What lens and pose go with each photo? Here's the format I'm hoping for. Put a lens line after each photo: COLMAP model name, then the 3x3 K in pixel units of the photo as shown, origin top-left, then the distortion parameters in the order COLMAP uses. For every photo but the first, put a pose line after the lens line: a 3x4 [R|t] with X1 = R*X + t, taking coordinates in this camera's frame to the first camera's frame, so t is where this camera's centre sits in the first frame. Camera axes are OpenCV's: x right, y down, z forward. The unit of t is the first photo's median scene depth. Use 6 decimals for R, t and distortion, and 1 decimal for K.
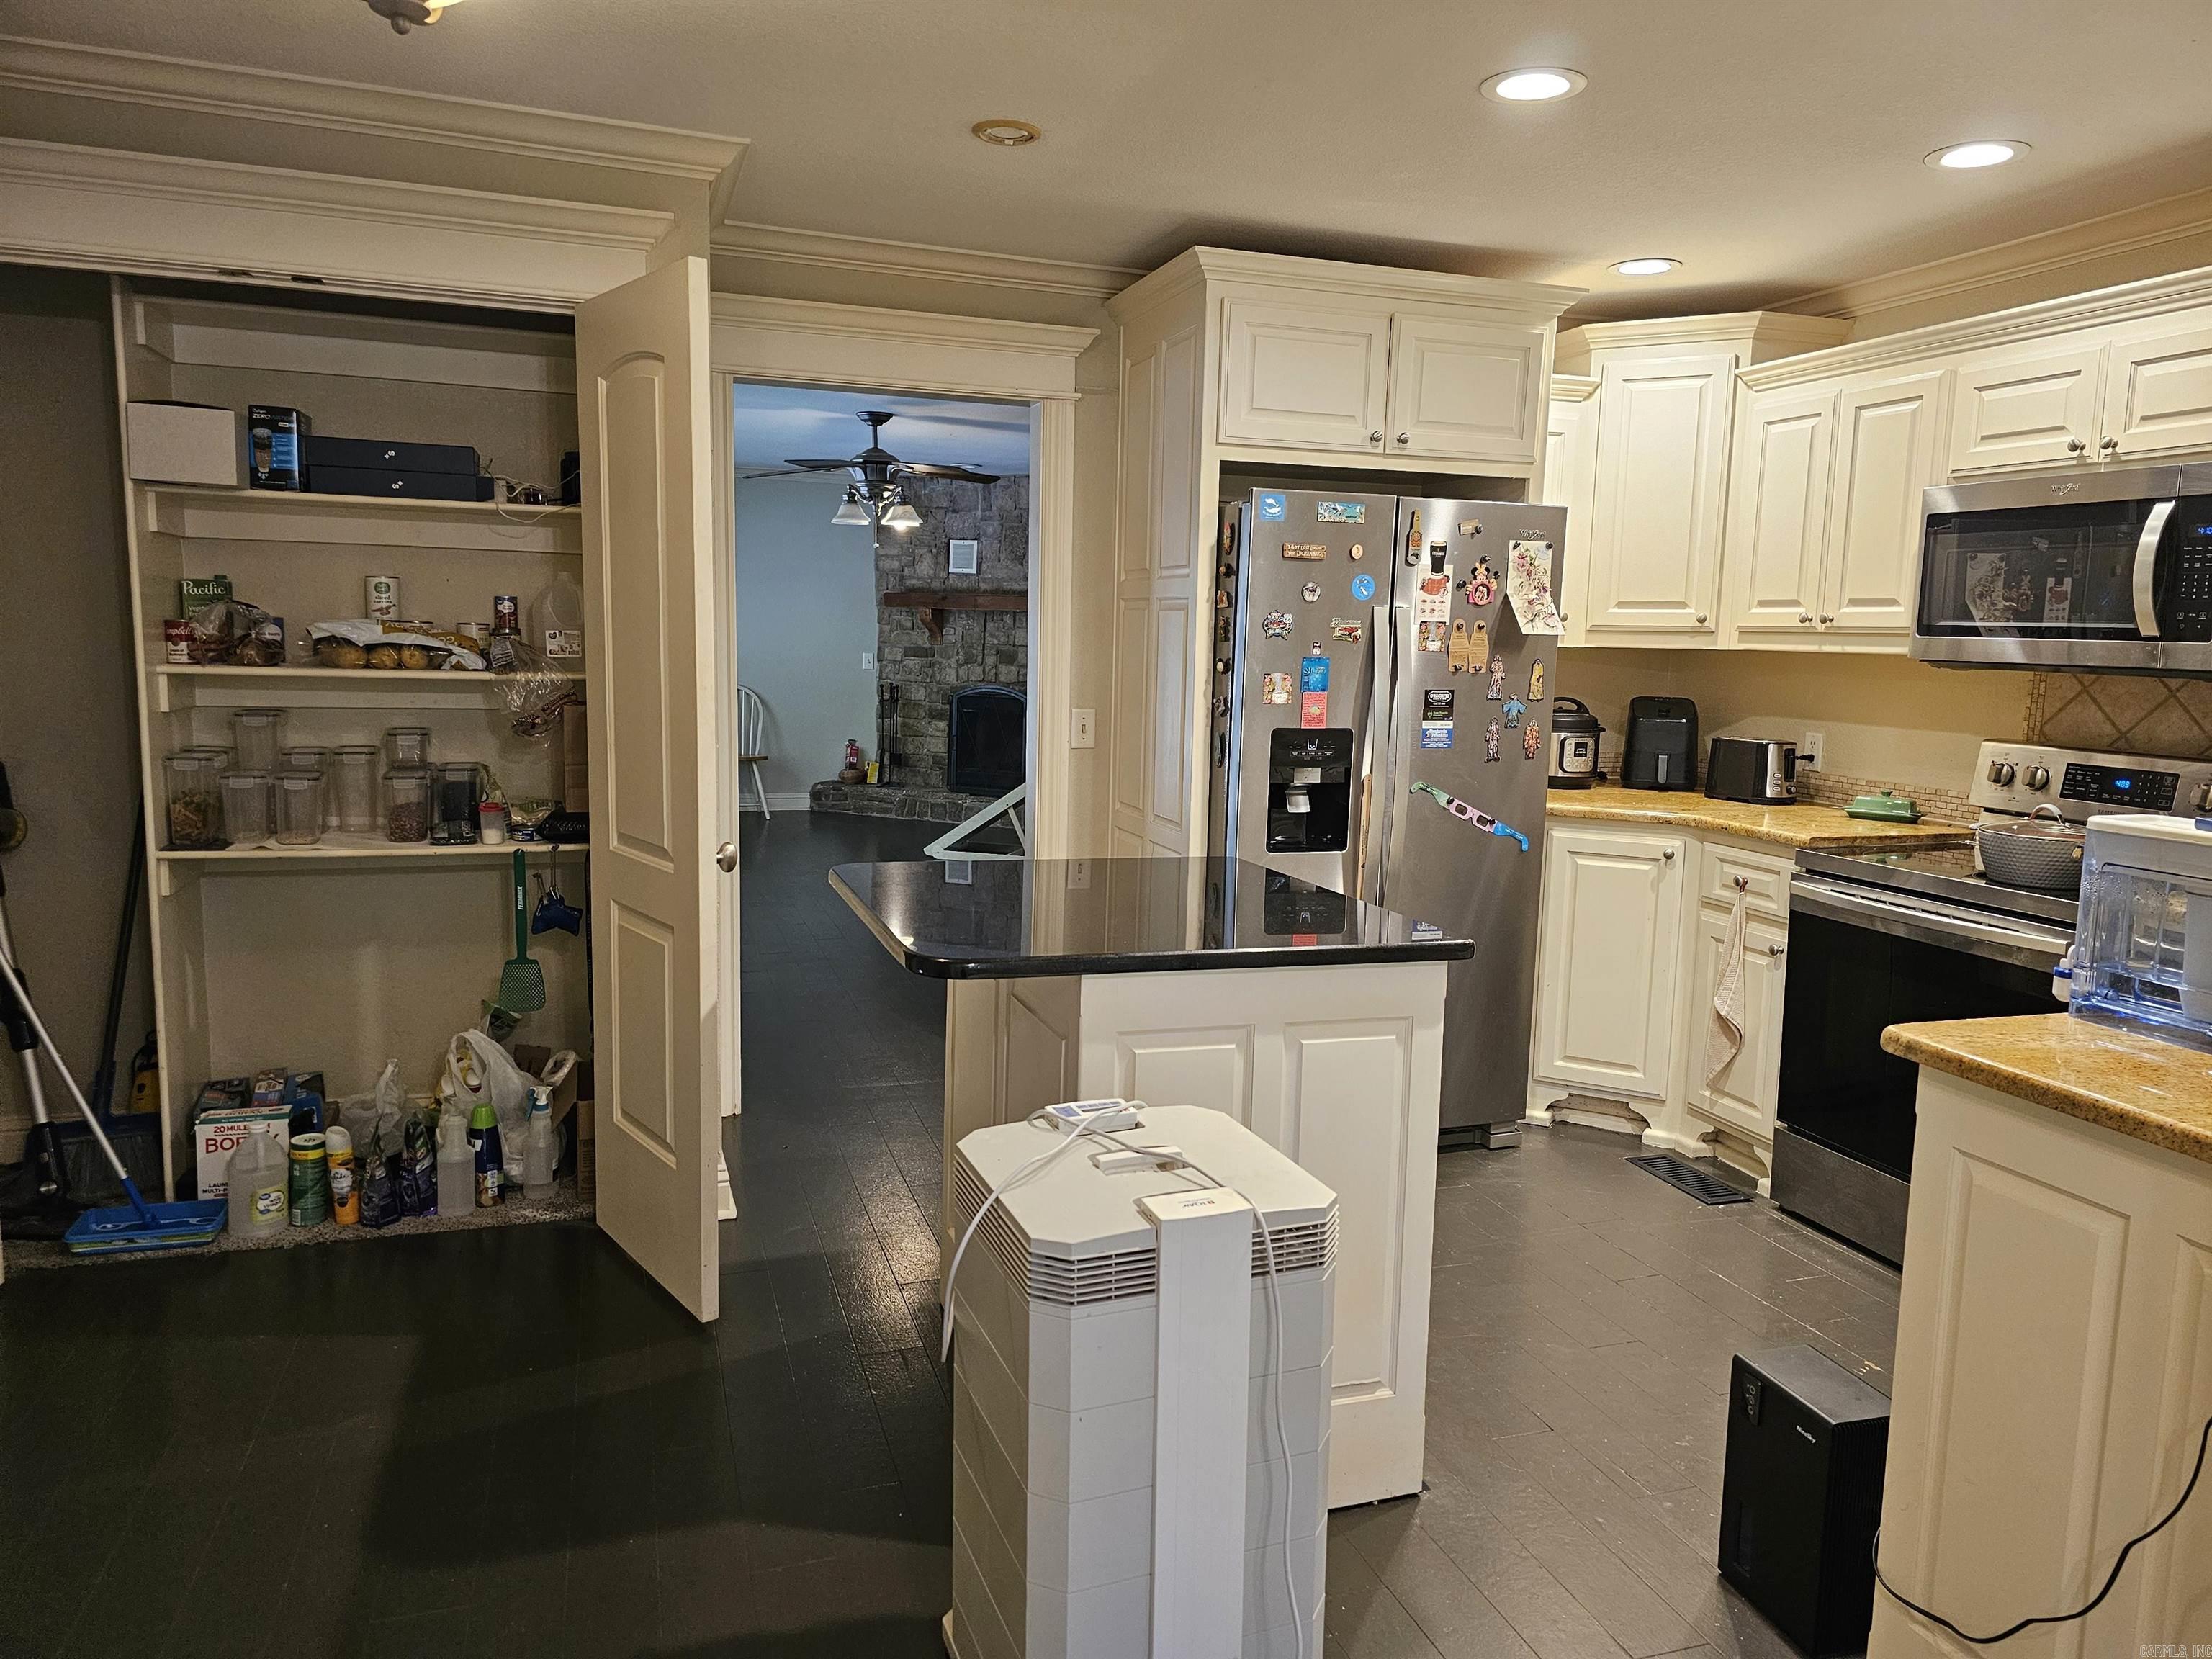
lens RADIAL K [[1481.5, 0, 1140.2], [0, 1481.5, 847.6], [0, 0, 1]] dist [0.066371, -0.054865]
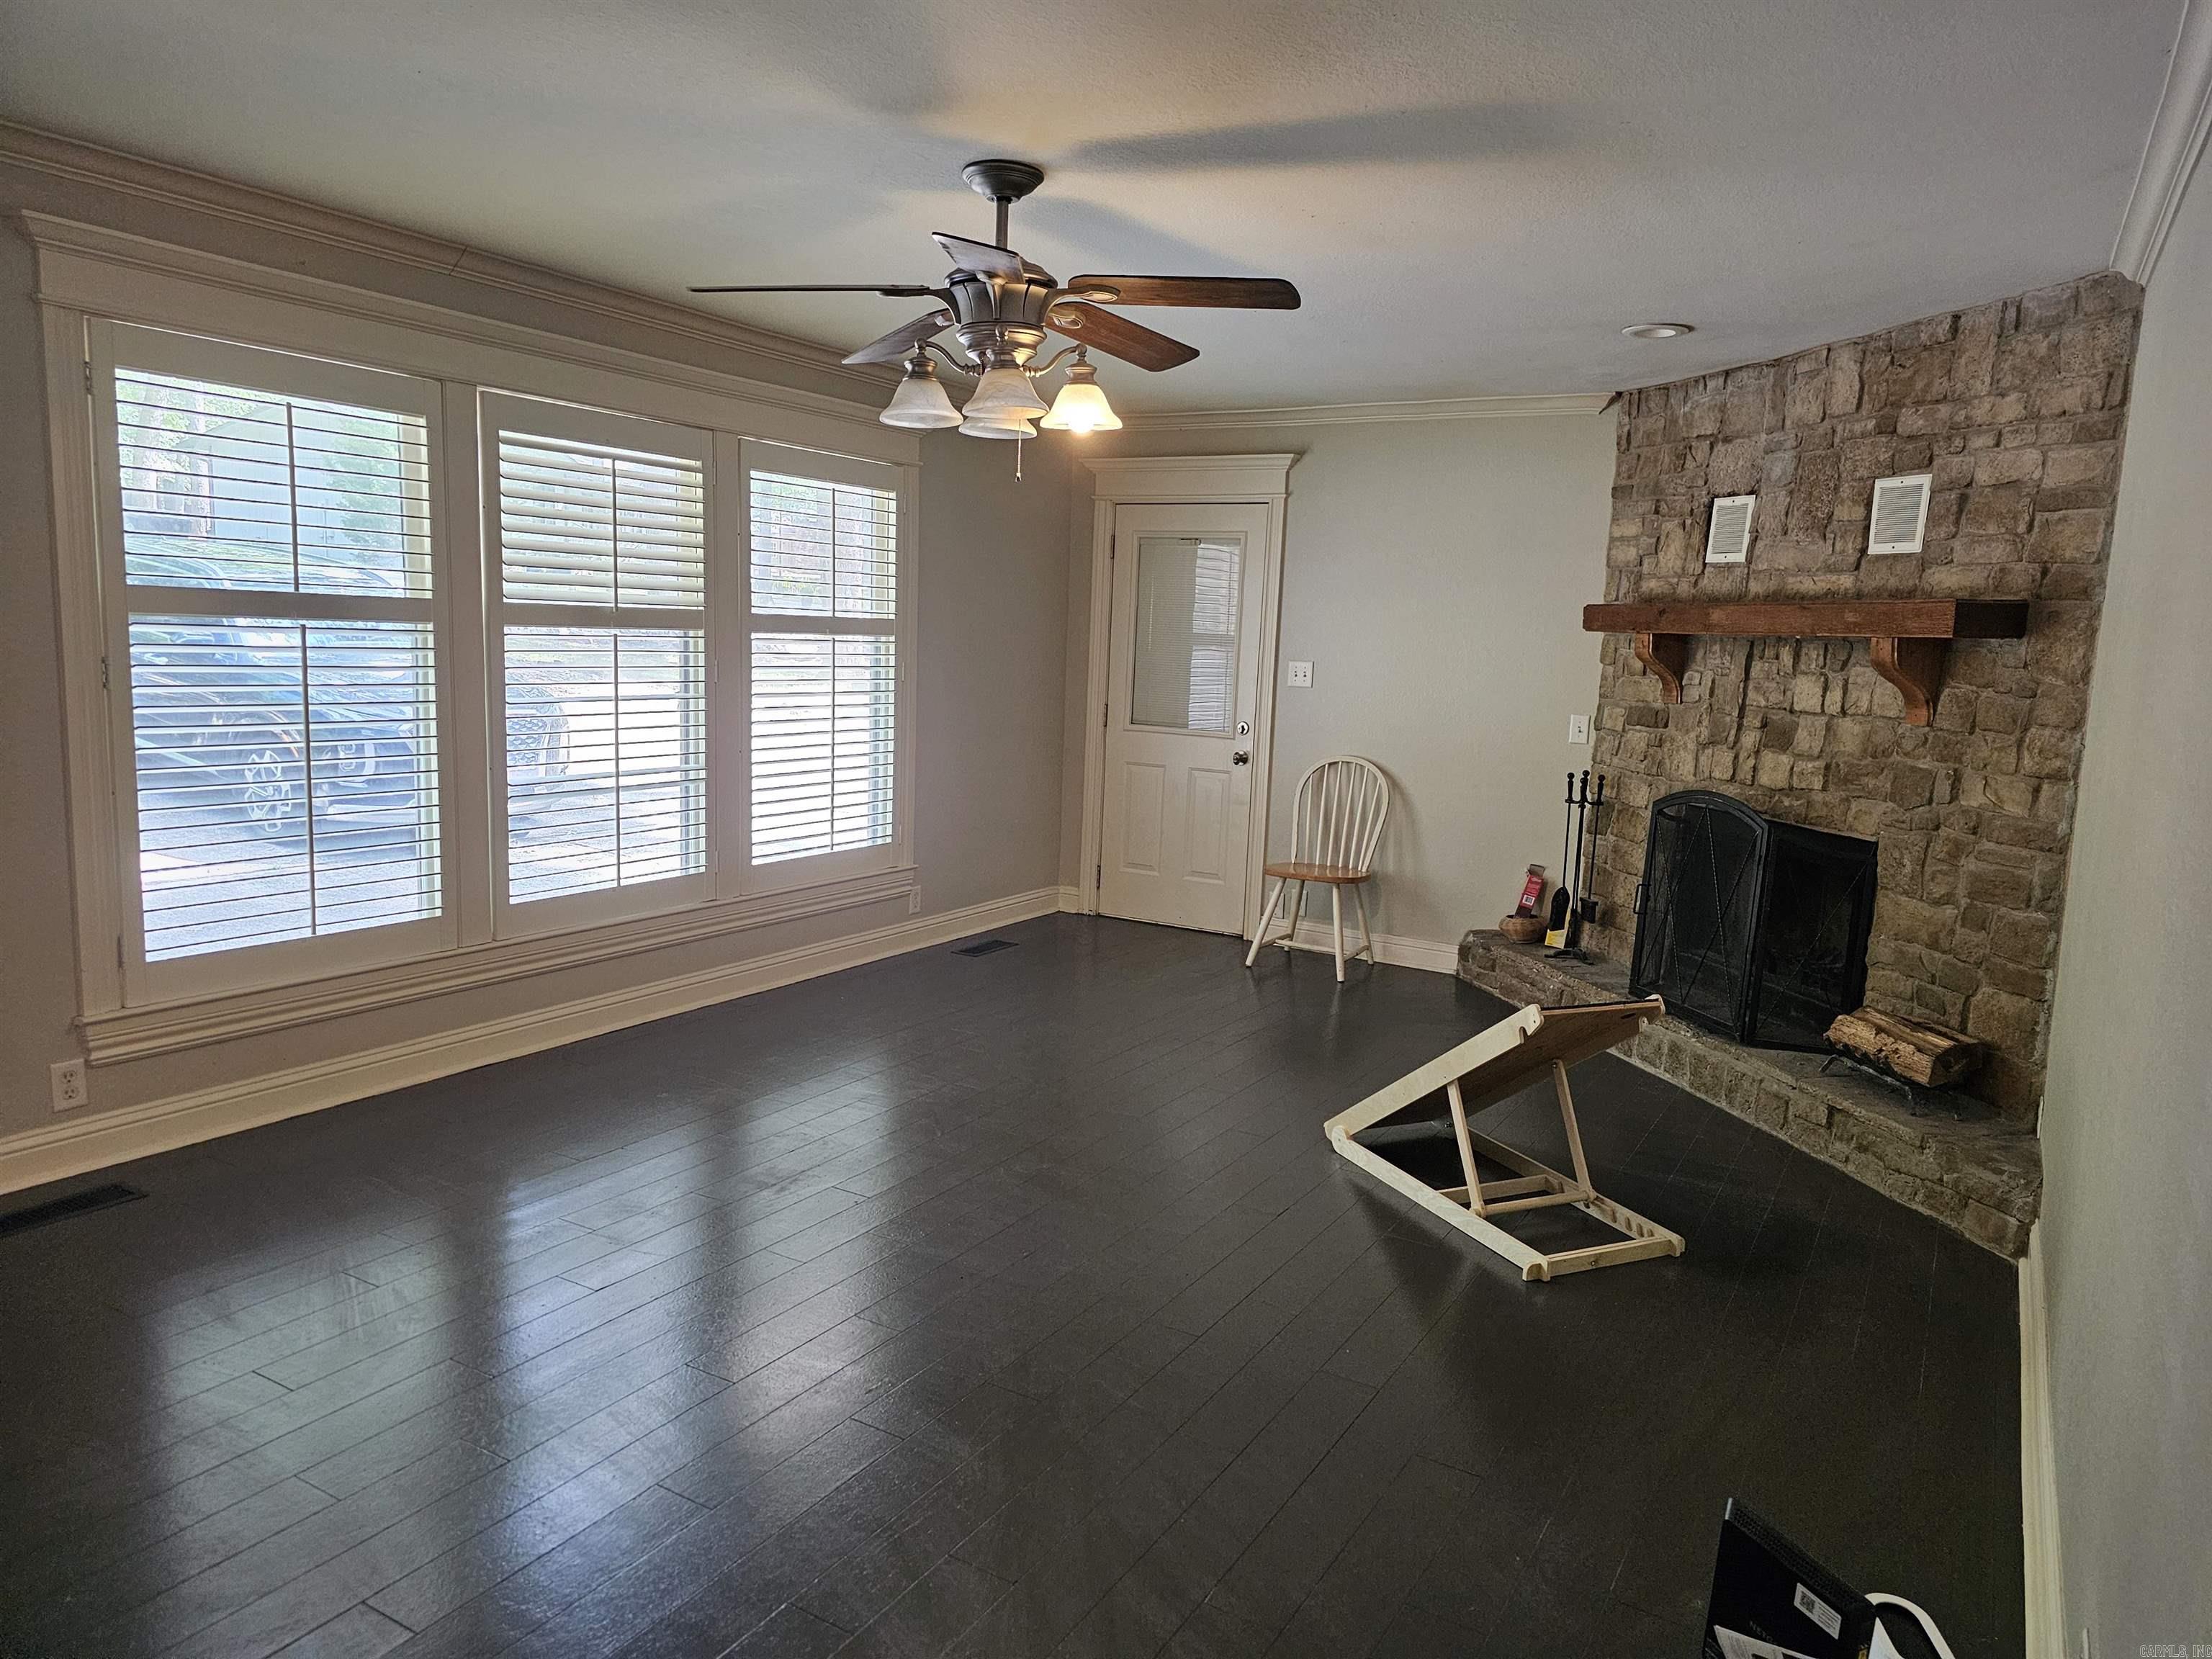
lens RADIAL K [[1481.5, 0, 1109.1], [0, 1481.5, 835.1], [0, 0, 1]] dist [0.066371, -0.054865]
pose [[0.637374, 0.107584, -0.763007, 0.139847], [-0.138173, 0.990113, 0.024184, -0.077583], [0.758065, 0.090013, 0.645938, 0.523361]]
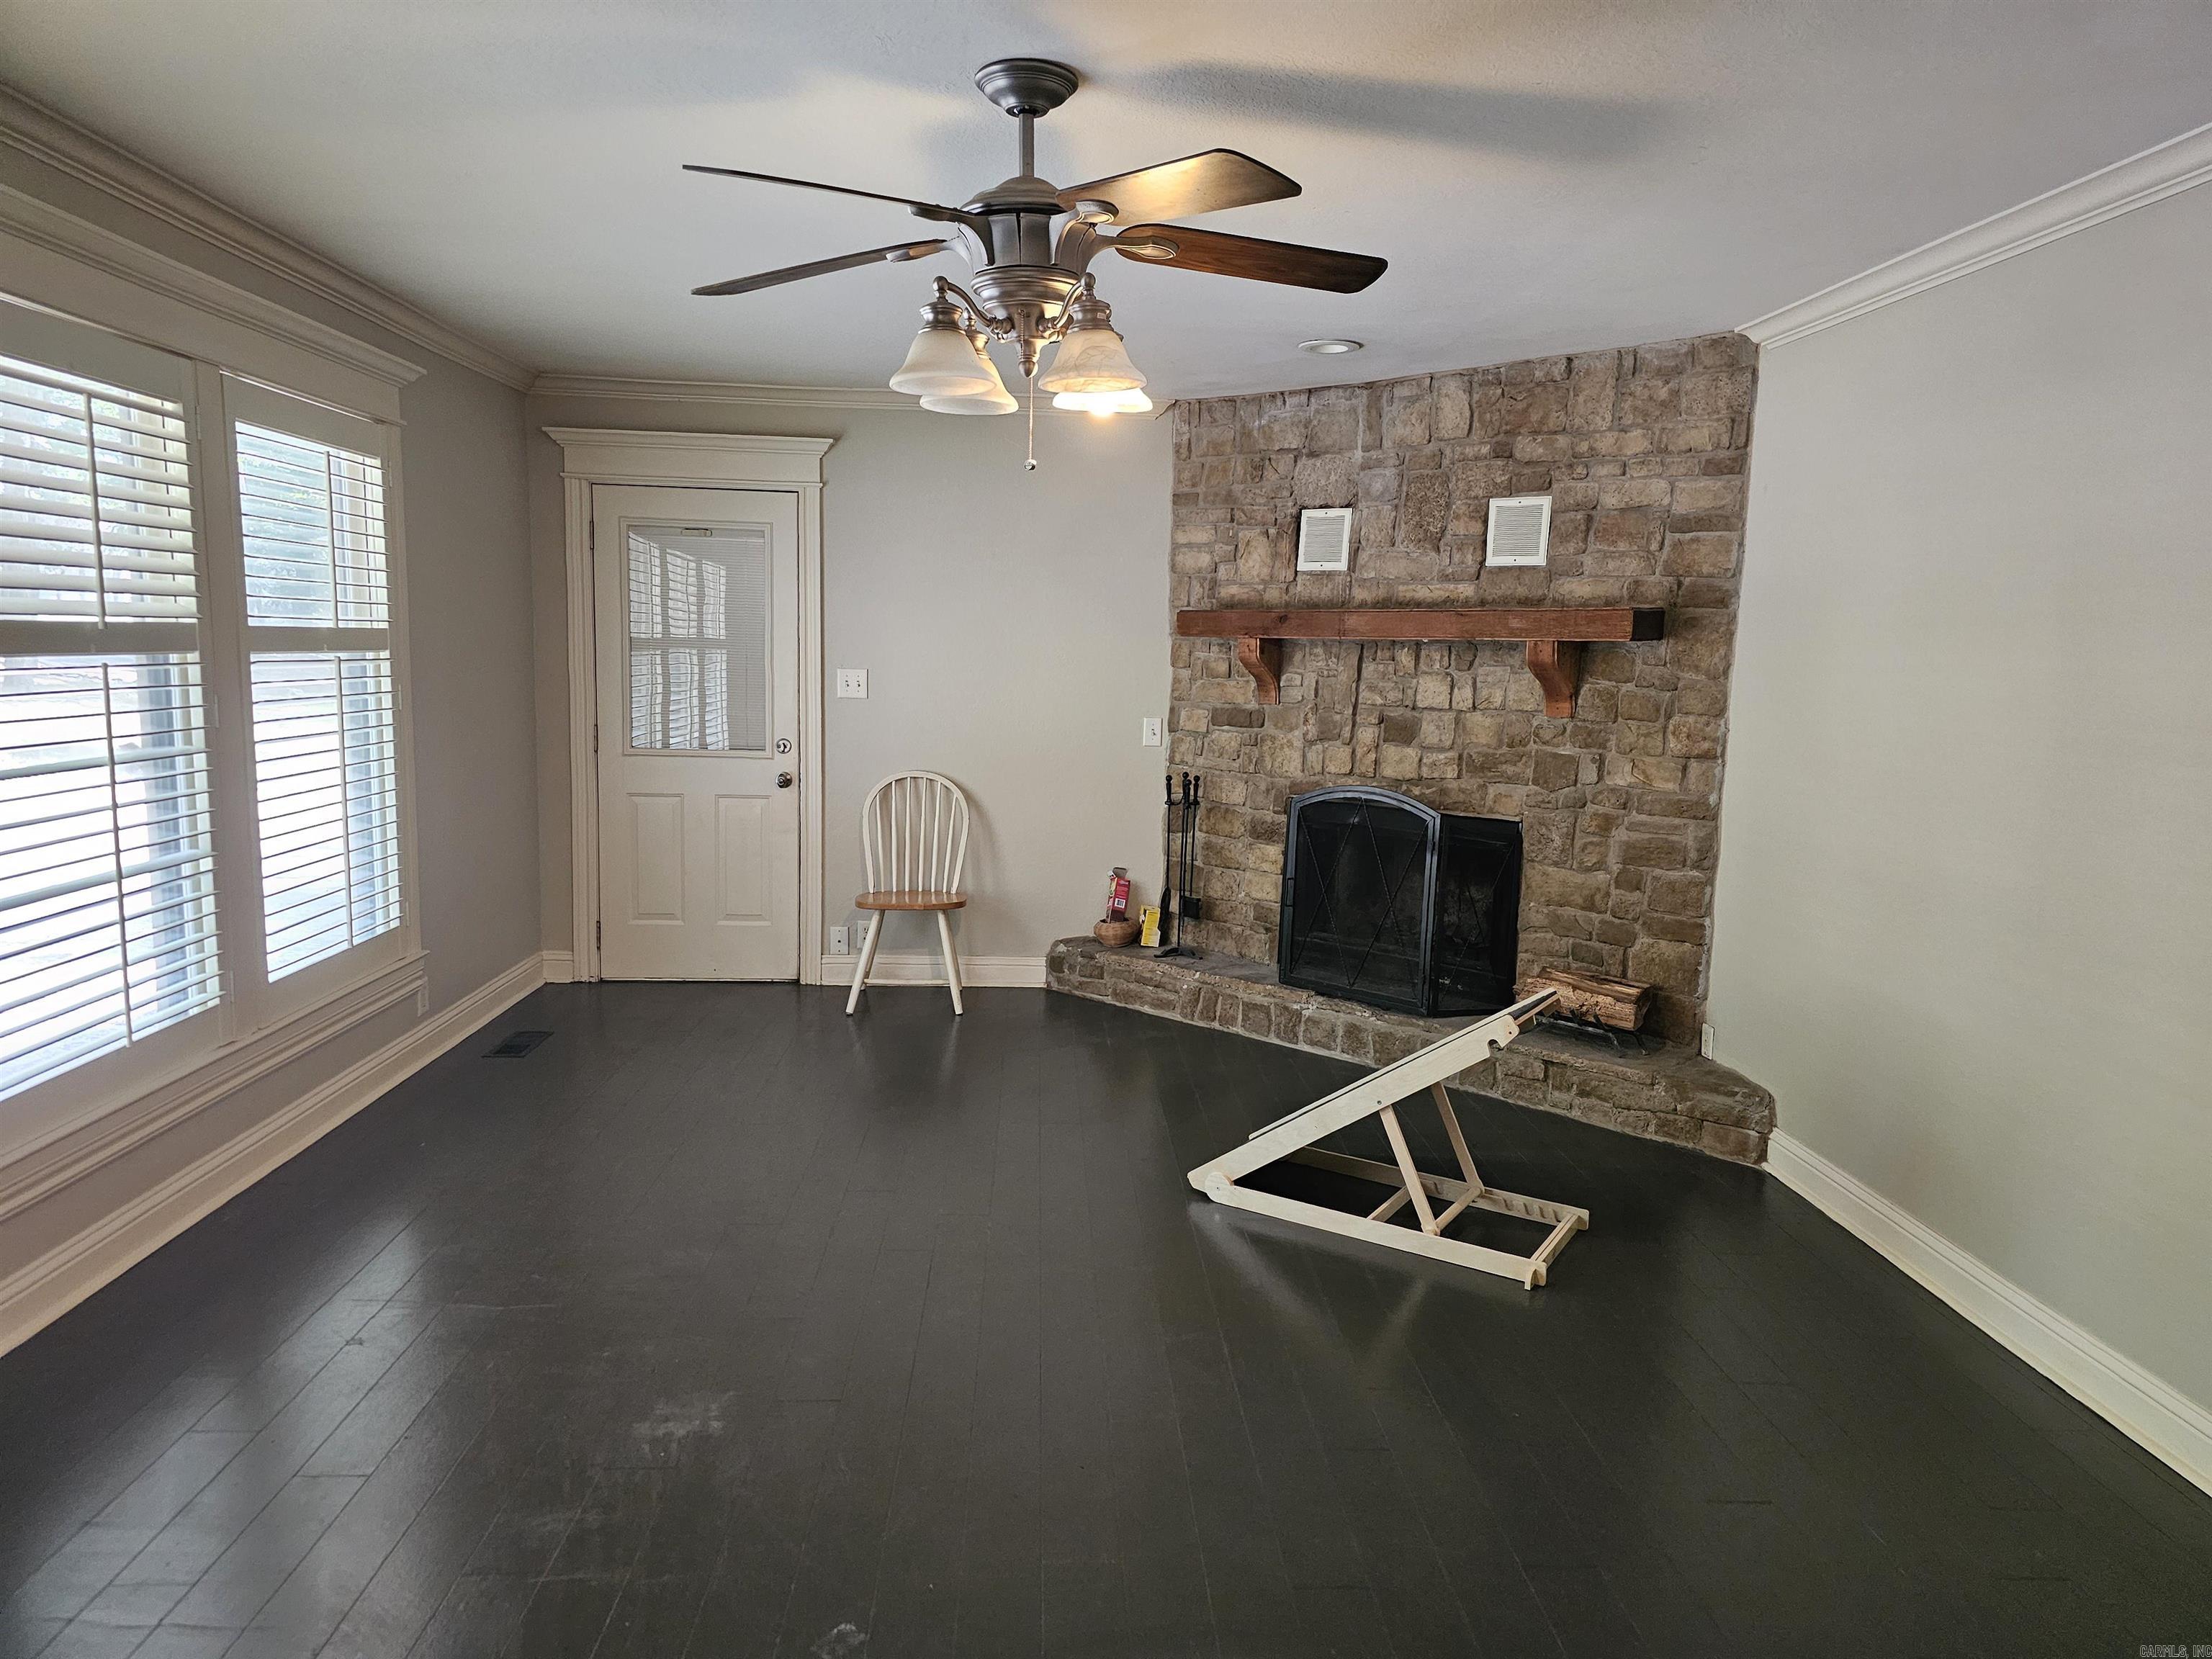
lens RADIAL K [[1481.5, 0, 1100.5], [0, 1481.5, 842.7], [0, 0, 1]] dist [0.066371, -0.054865]
pose [[0.956268, 0.036588, -0.290194, -0.037197], [-0.043656, 0.998886, -0.017917, -0.074181], [0.289216, 0.029802, 0.956800, 0.467947]]
